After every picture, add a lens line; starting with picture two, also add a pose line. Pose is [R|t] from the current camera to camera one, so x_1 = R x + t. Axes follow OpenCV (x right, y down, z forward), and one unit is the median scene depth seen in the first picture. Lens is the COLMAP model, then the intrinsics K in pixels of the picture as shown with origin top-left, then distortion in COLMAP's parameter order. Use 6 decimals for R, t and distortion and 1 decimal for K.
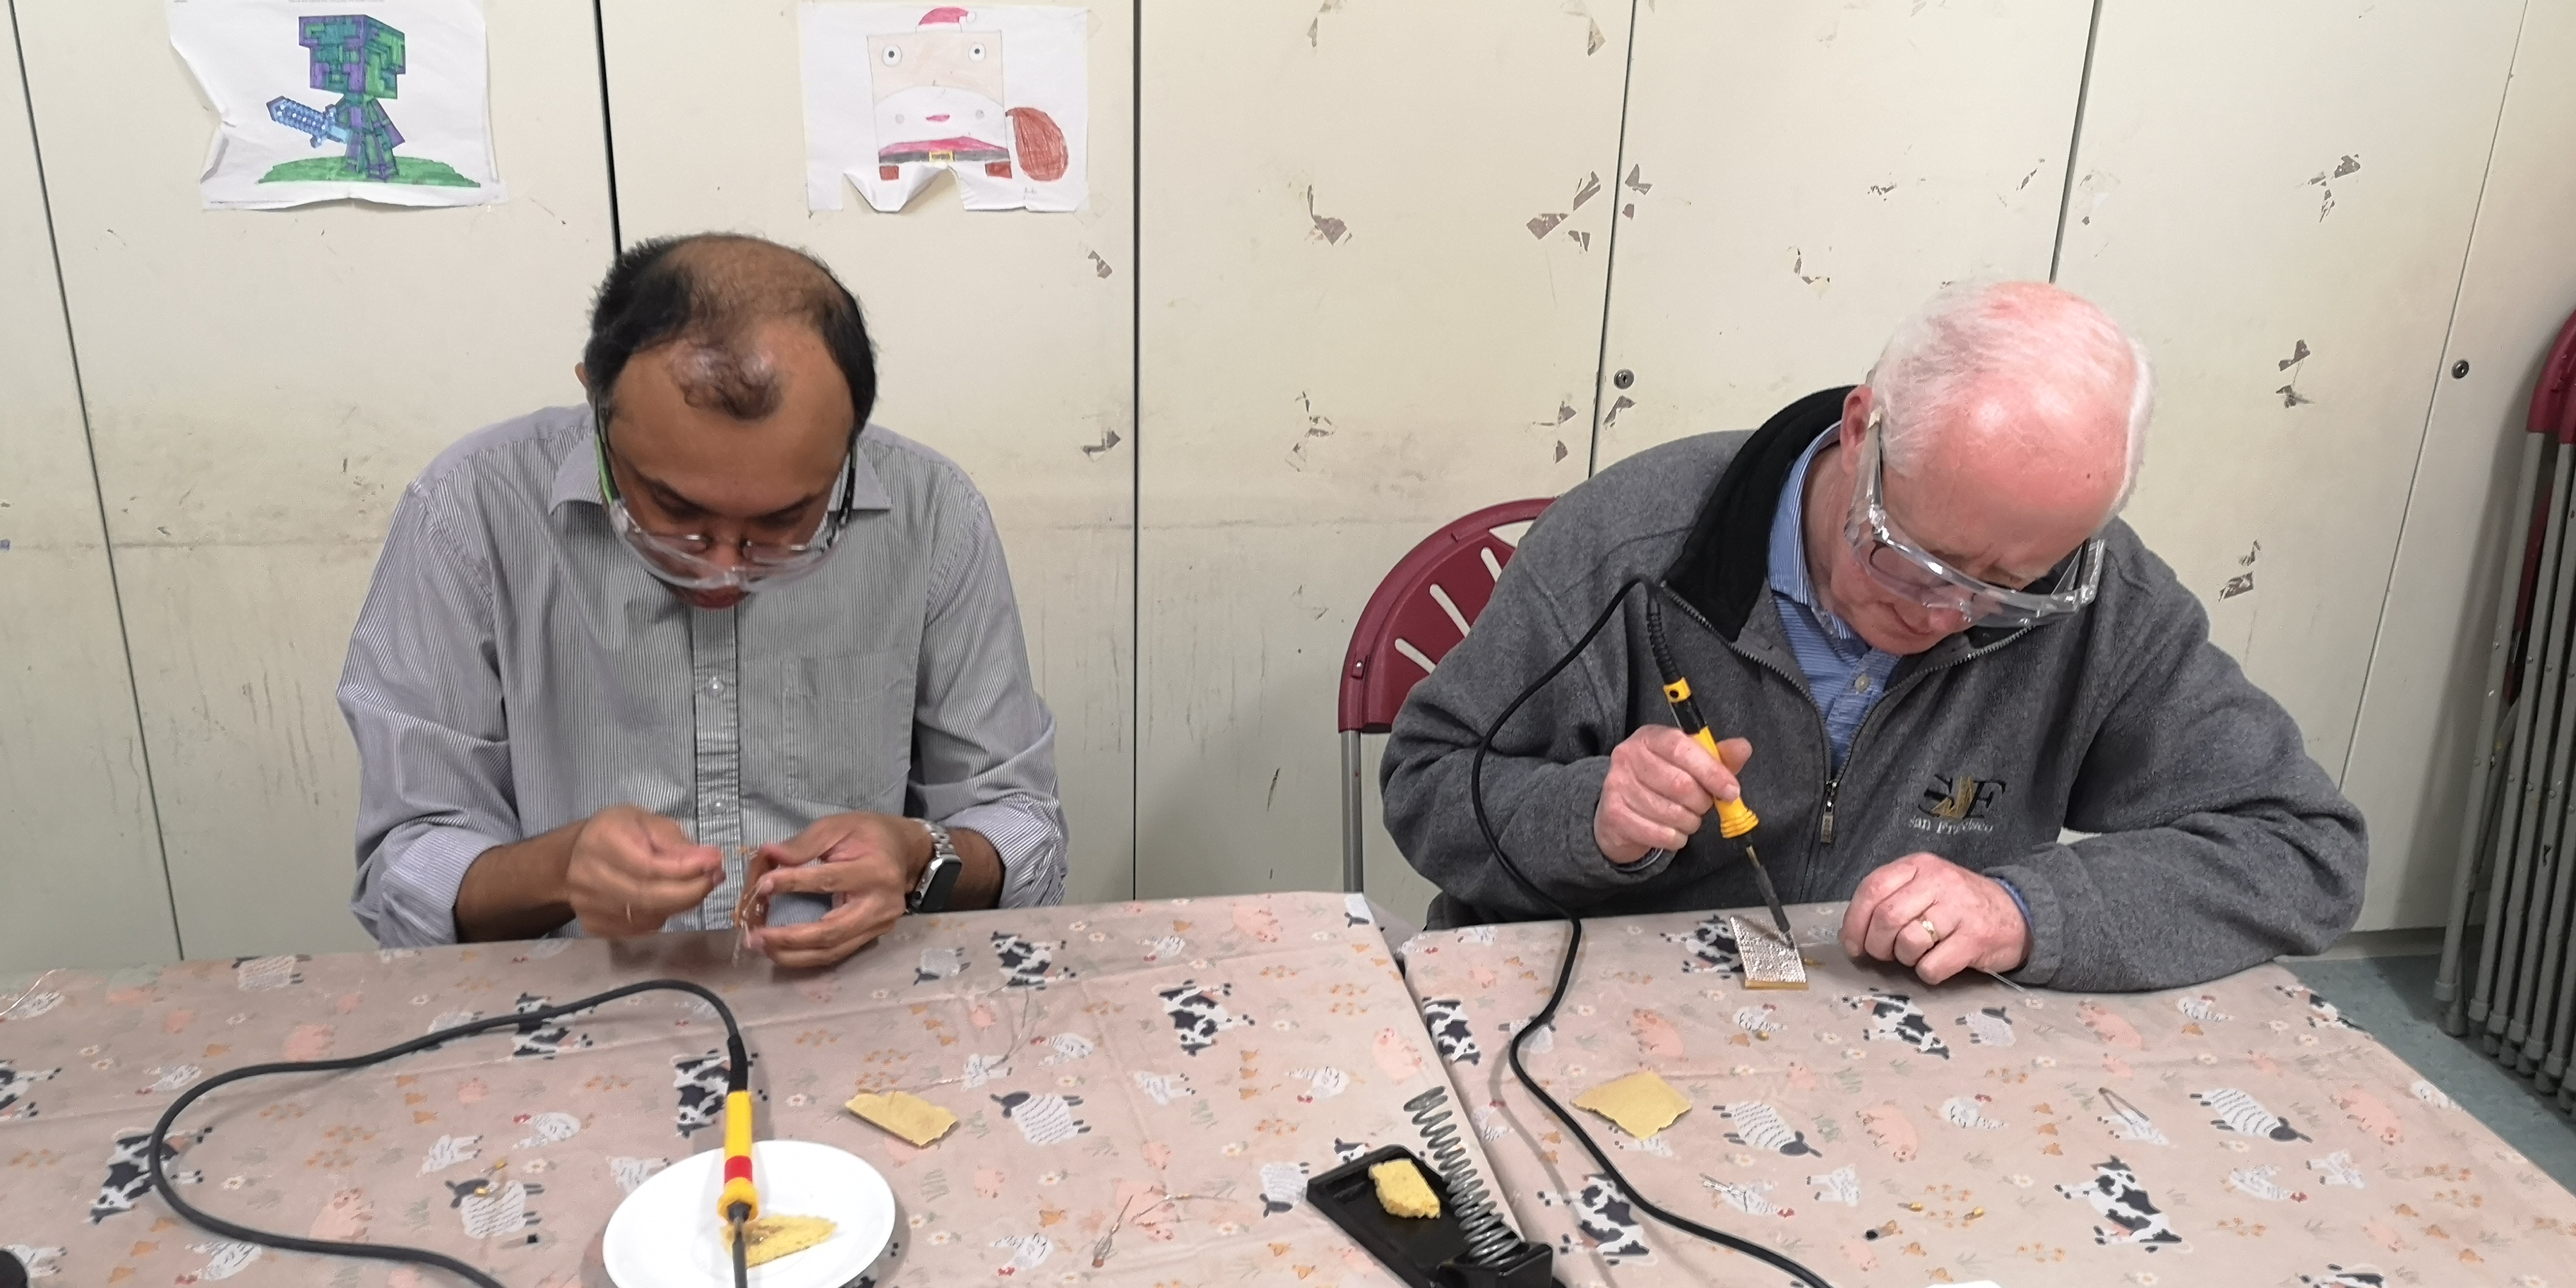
lens RADIAL K [[2078.1, 0, 1296.0], [0, 2078.1, 651.8], [0, 0, 1]] dist [0.033215, -0.058677]
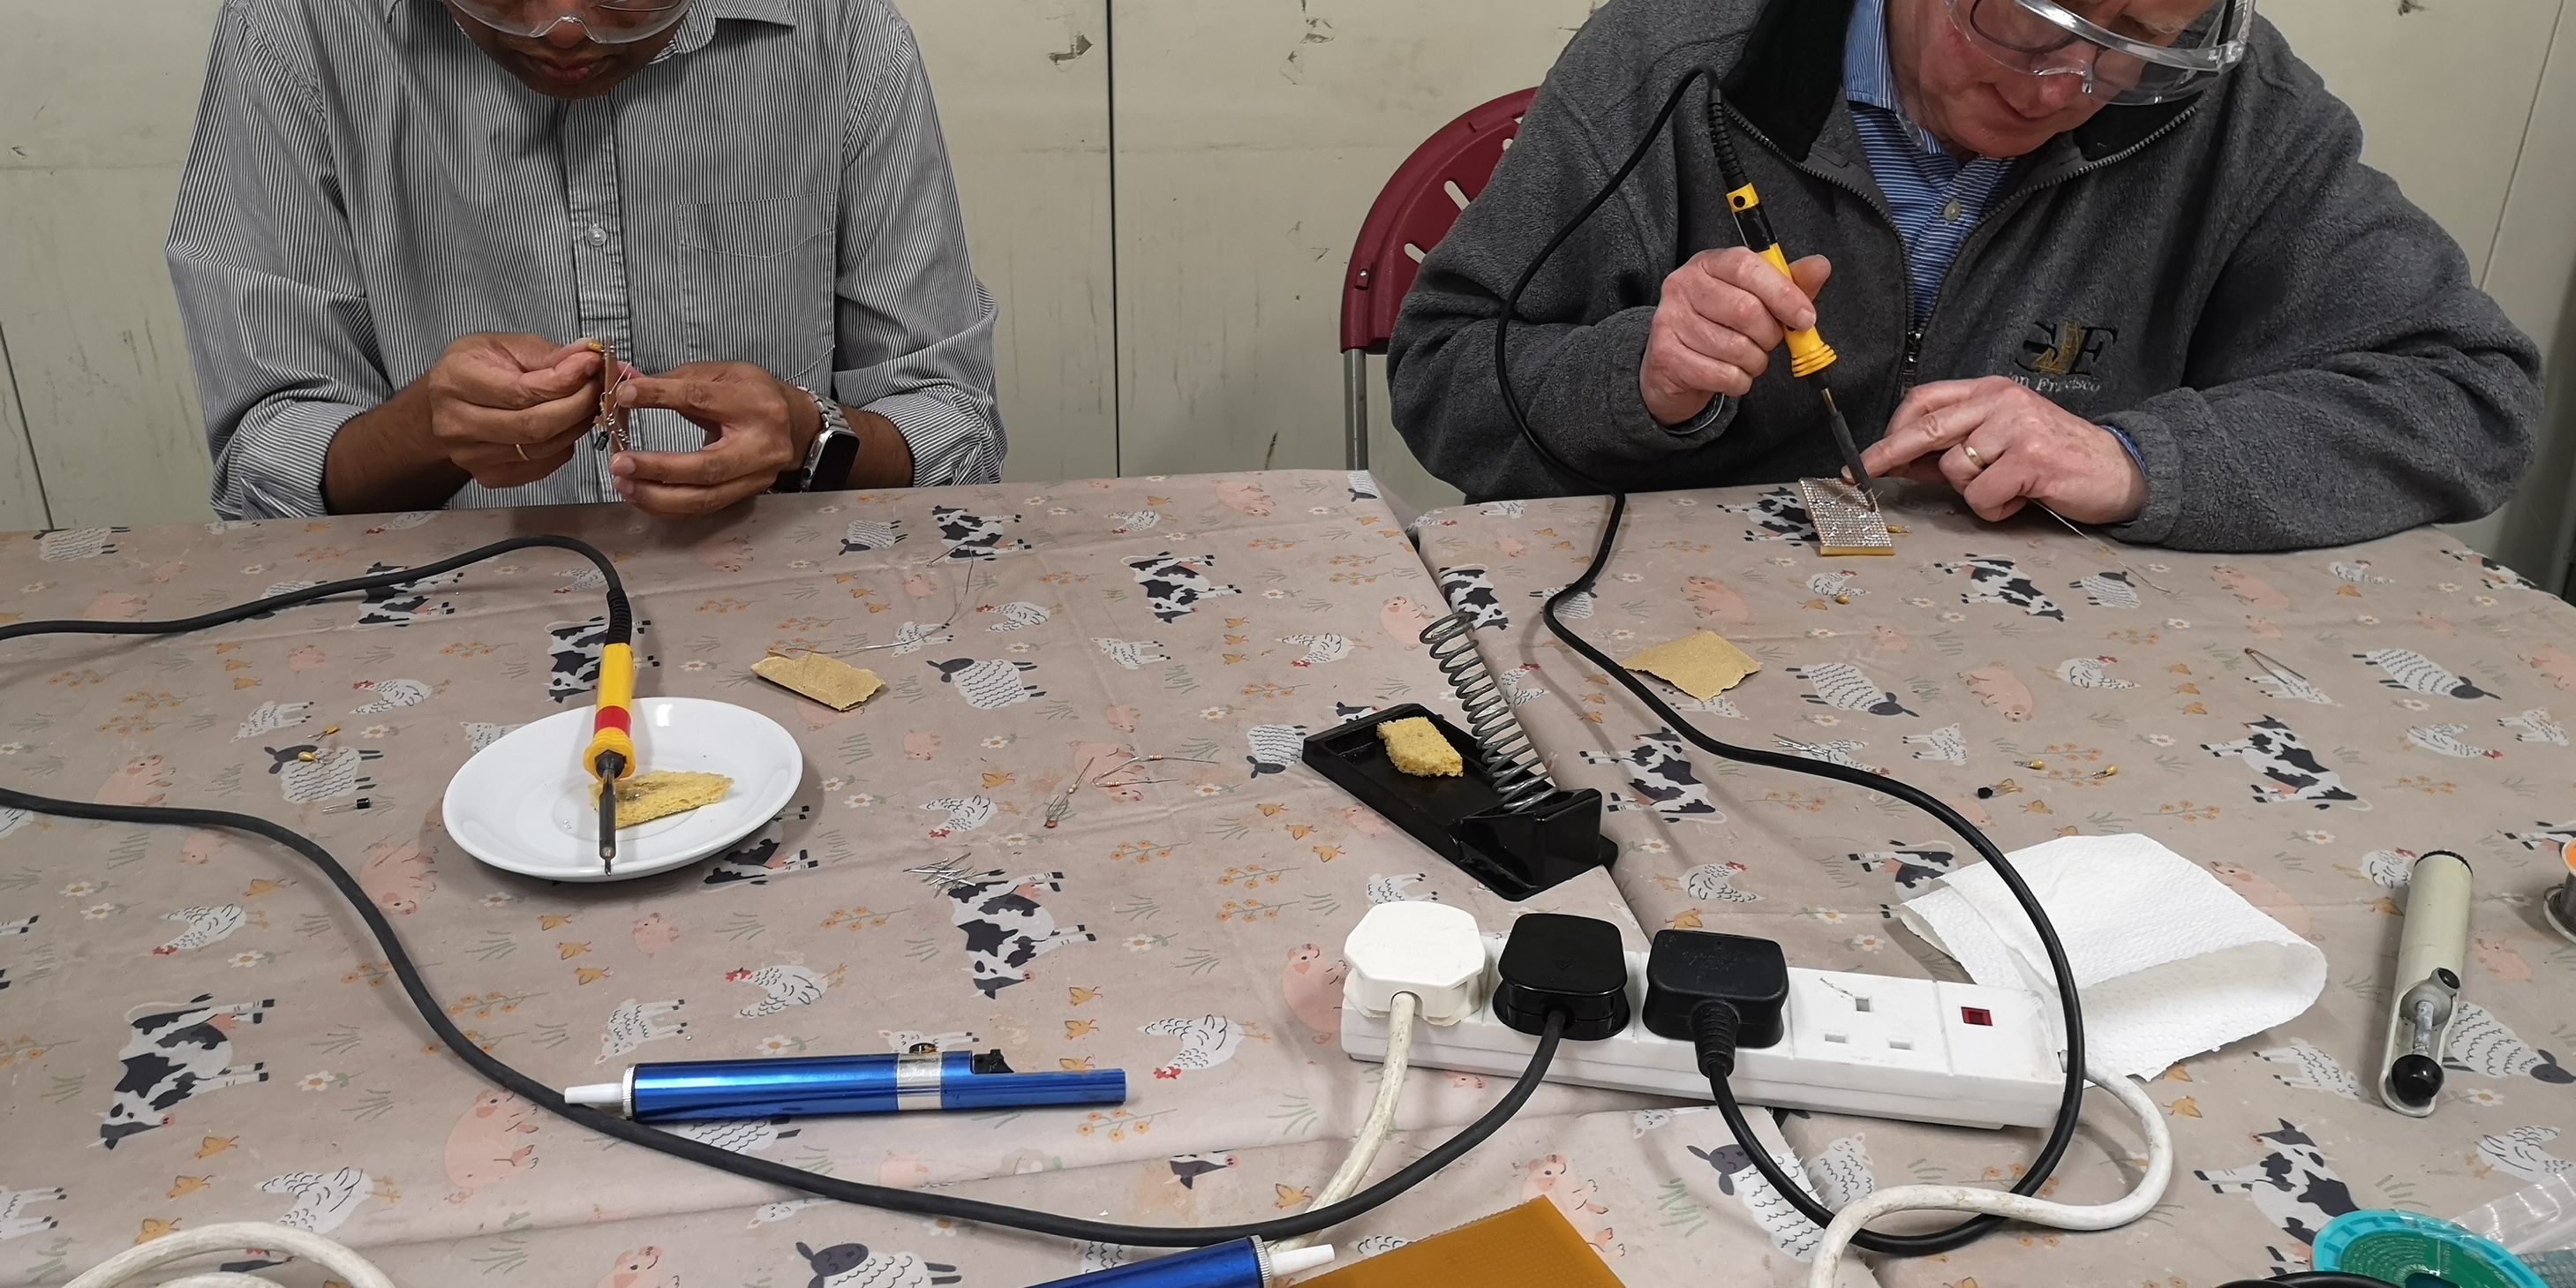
lens RADIAL K [[2078.1, 0, 1276.0], [0, 2078.1, 655.7], [0, 0, 1]] dist [0.033215, -0.058677]
pose [[0.999618, -0.019958, -0.019094, 0.009250], [0.021707, 0.995119, 0.096261, 0.116805], [0.017080, -0.096639, 0.995173, 0.146365]]
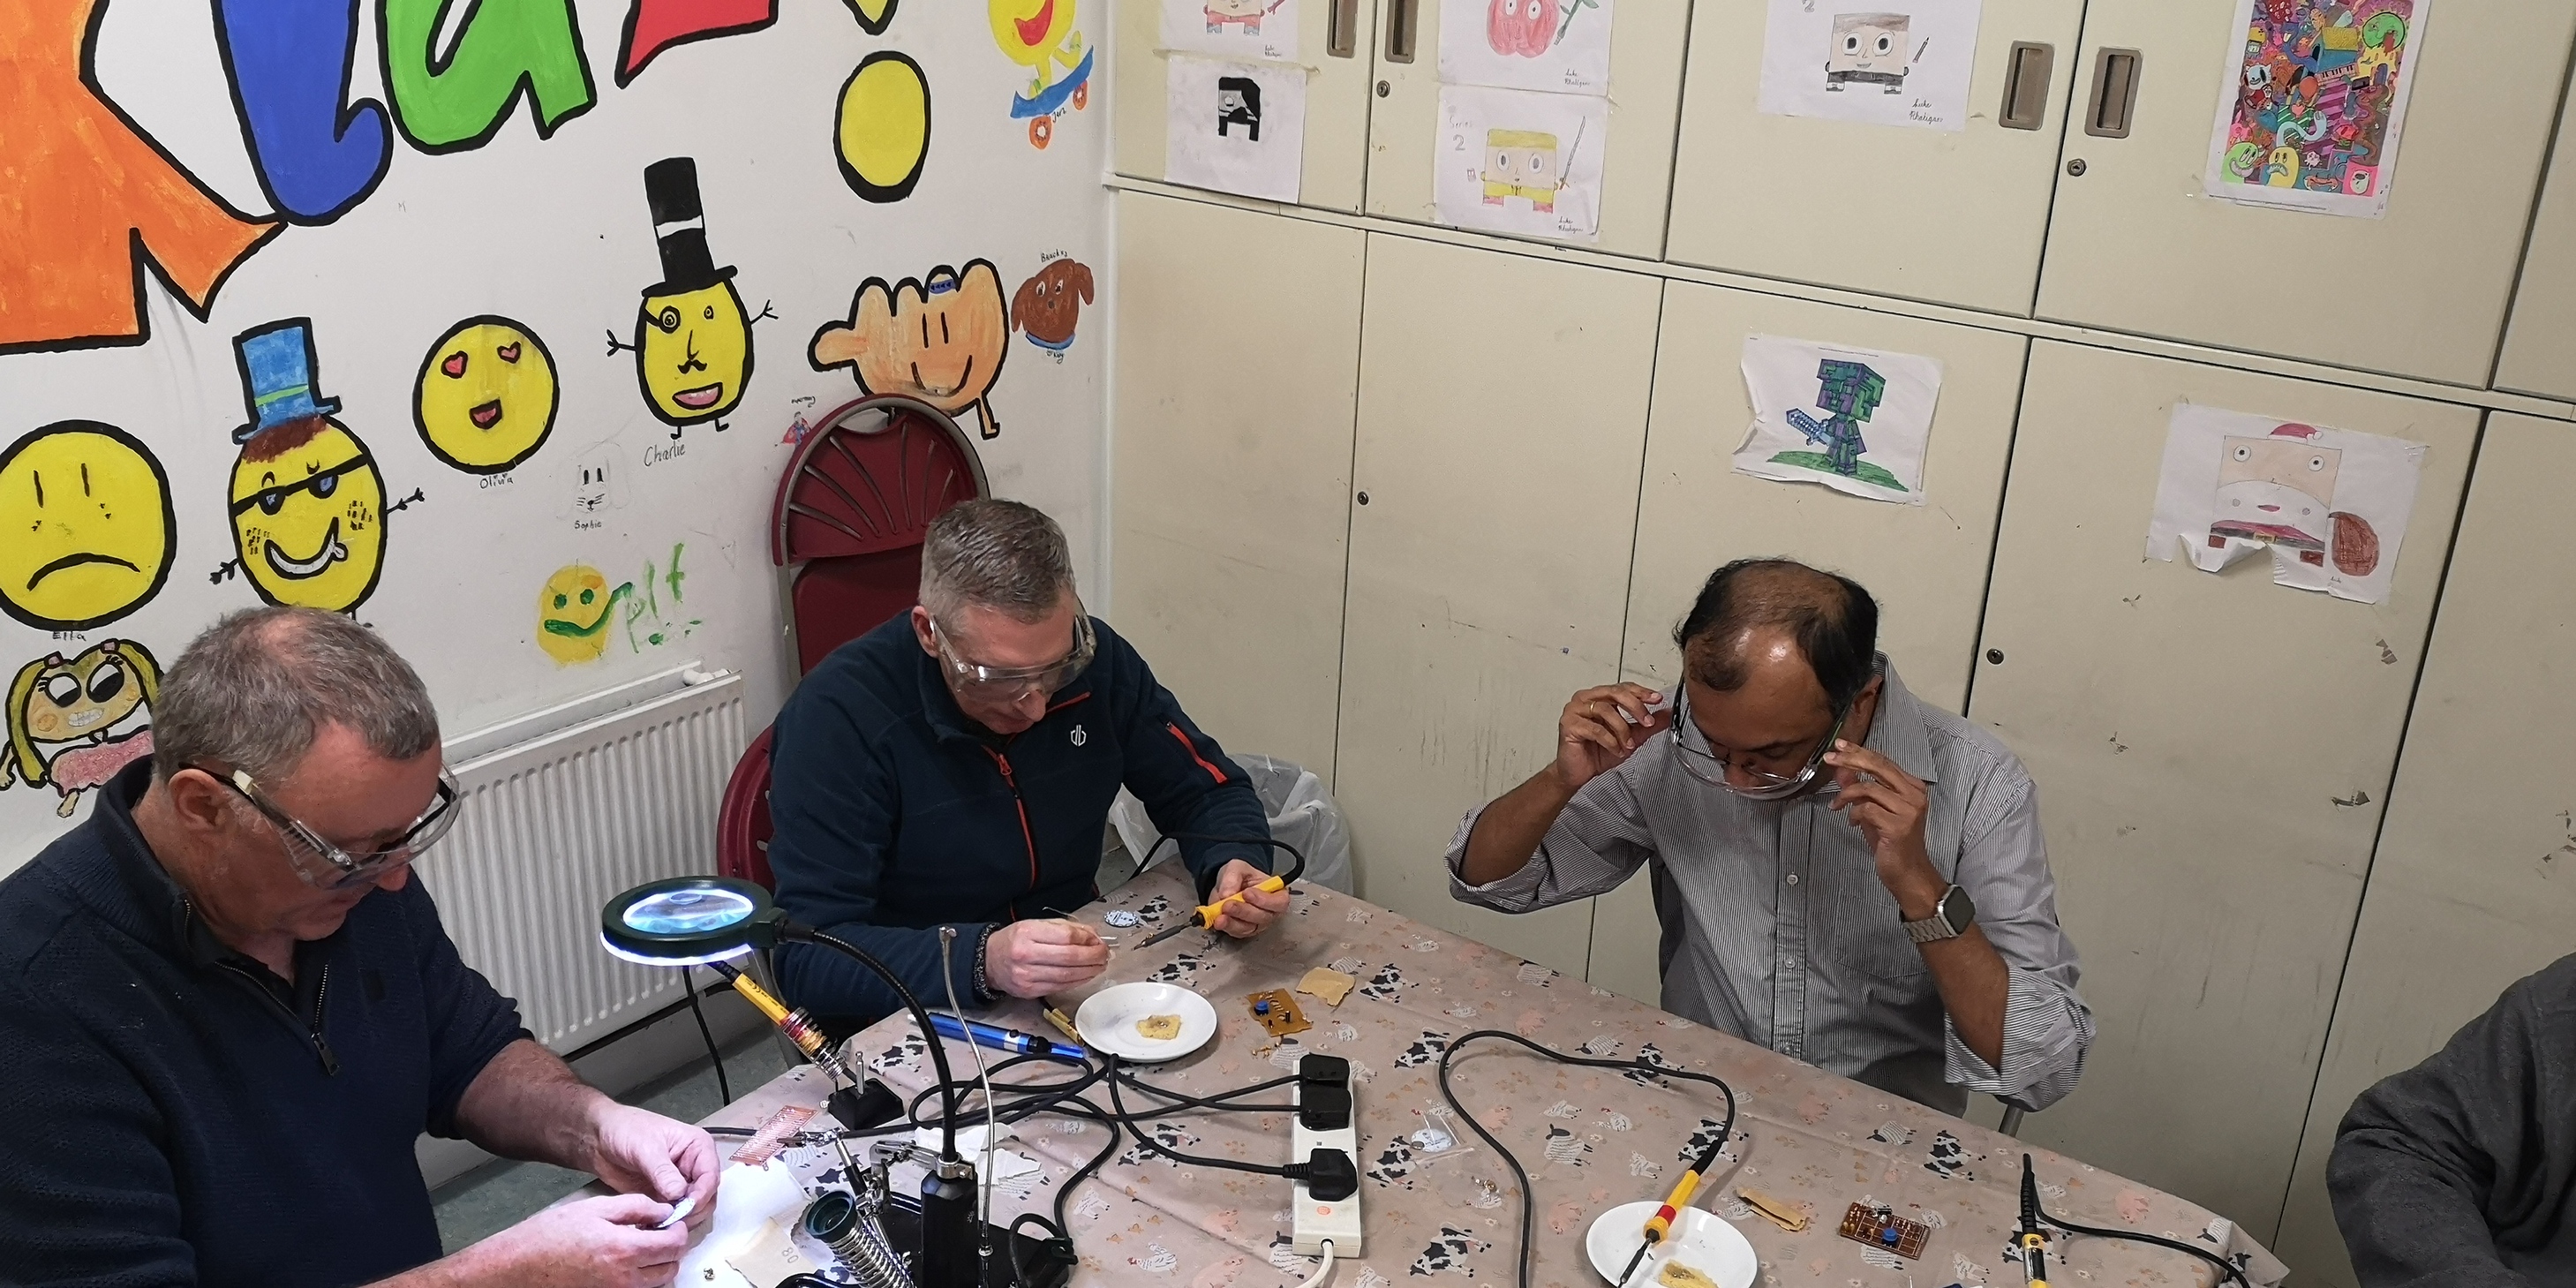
lens RADIAL K [[2078.1, 0, 1264.1], [0, 2078.1, 646.4], [0, 0, 1]] dist [0.033215, -0.058677]
pose [[0.682954, 0.250059, -0.686327, 0.422196], [-0.281234, 0.957164, 0.068885, -0.146375], [0.674152, 0.145973, 0.724024, -0.391011]]
